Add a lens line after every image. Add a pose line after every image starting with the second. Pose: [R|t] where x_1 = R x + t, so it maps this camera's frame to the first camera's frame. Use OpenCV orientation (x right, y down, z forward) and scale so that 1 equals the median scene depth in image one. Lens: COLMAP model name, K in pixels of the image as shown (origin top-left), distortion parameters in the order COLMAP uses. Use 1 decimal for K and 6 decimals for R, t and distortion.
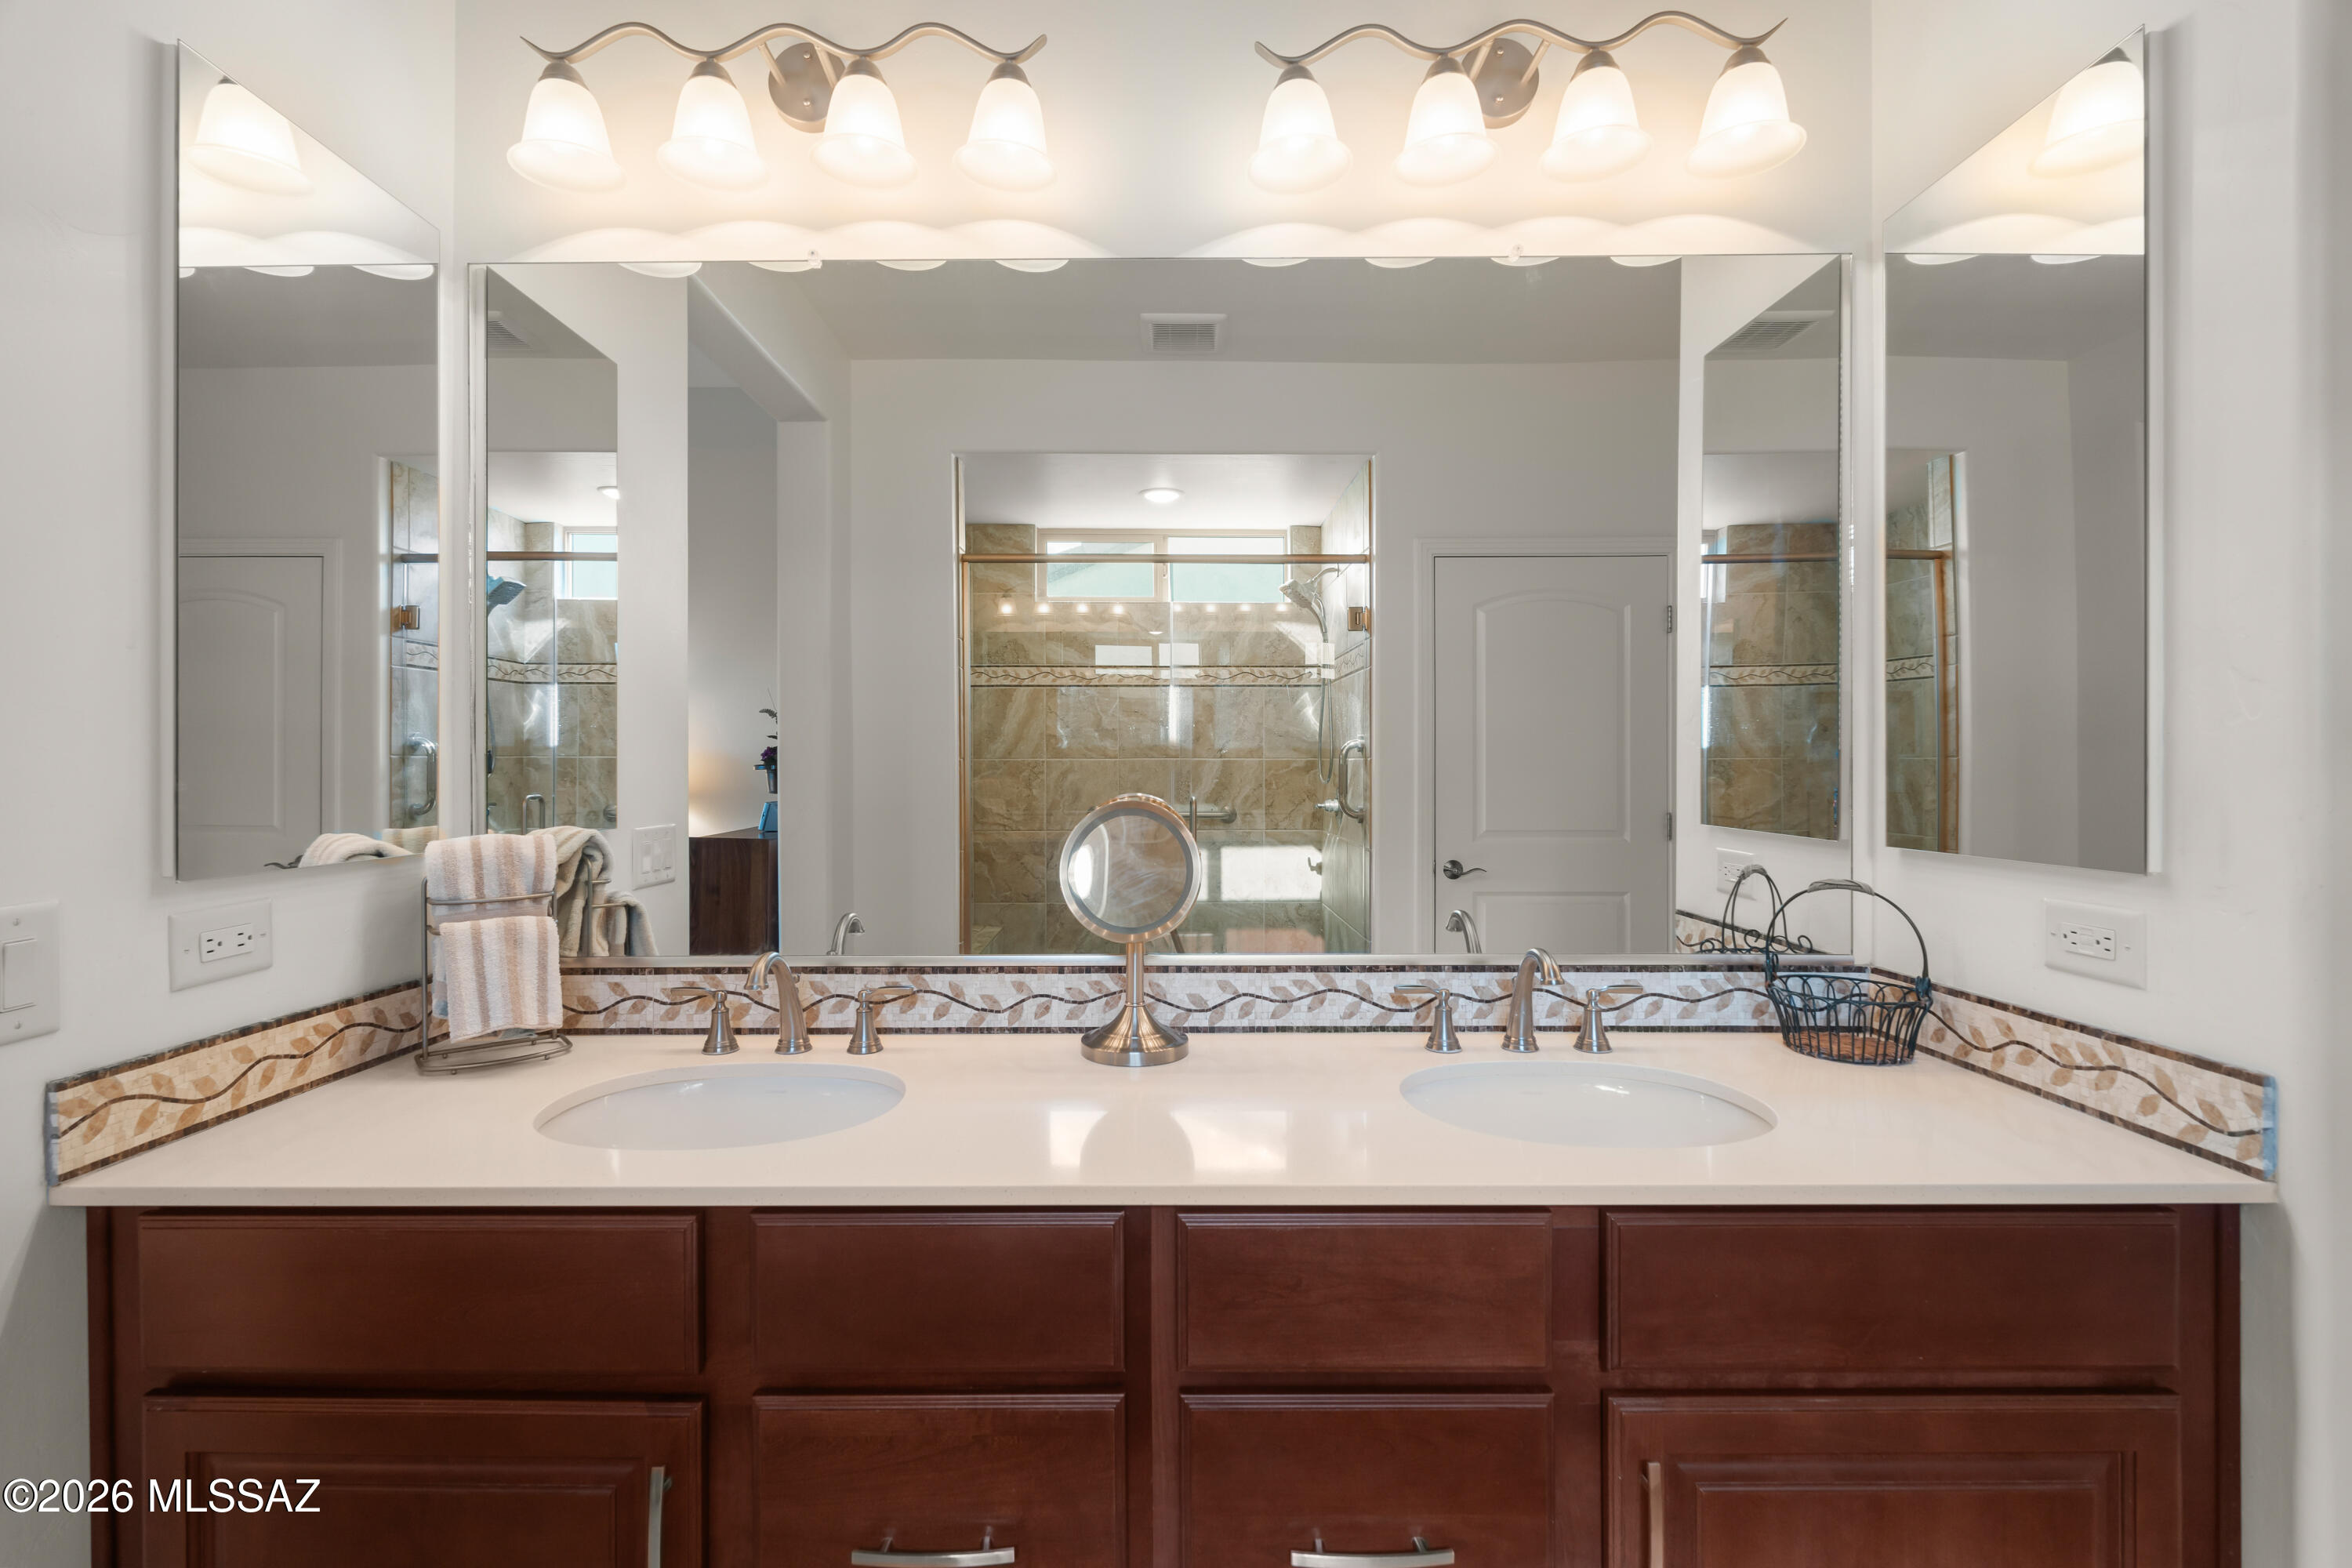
lens RADIAL K [[1043.7, 0, 1173.9], [0, 1043.7, 767.8], [0, 0, 1]] dist [-0.005382, 0.000618]
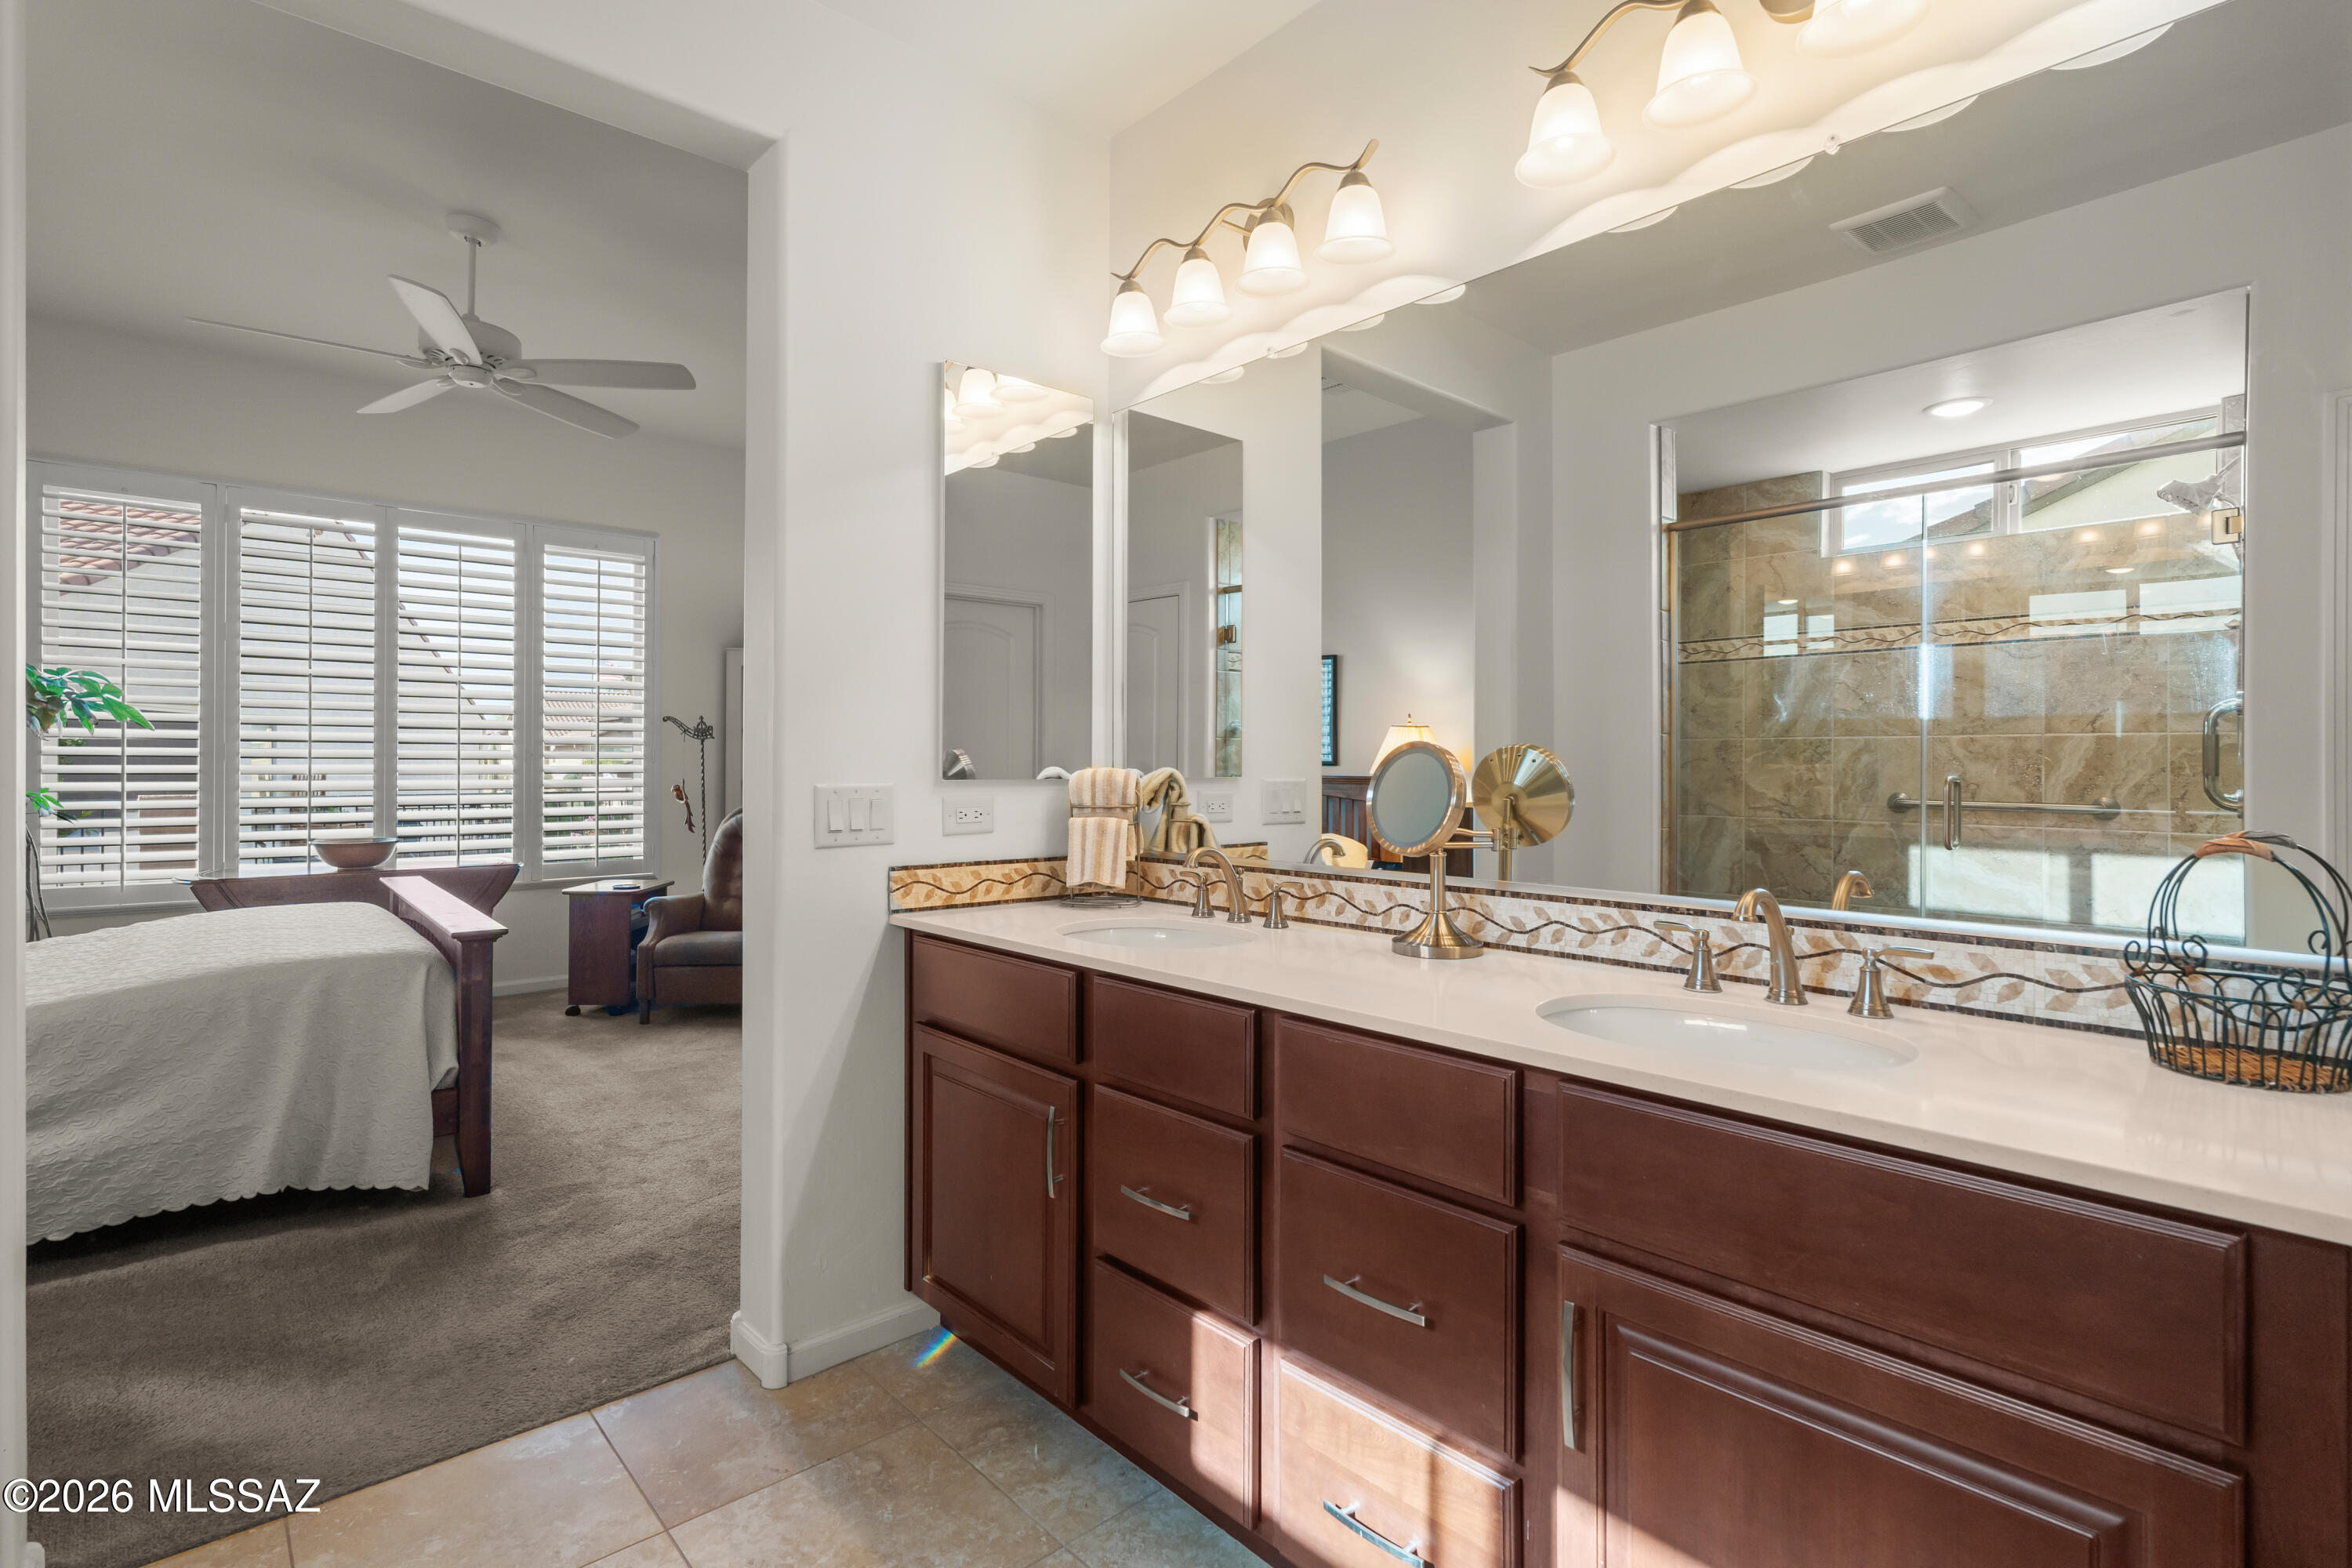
lens RADIAL K [[1130.9, 0, 1182.9], [0, 1130.9, 768.1], [0, 0, 1]] dist [-0.023010, 0.001180]
pose [[0.671982, 0.006584, -0.740538, 0.678715], [-0.005326, 0.999978, 0.004057, 0.053089], [0.740548, 0.001218, 0.672002, -0.083993]]
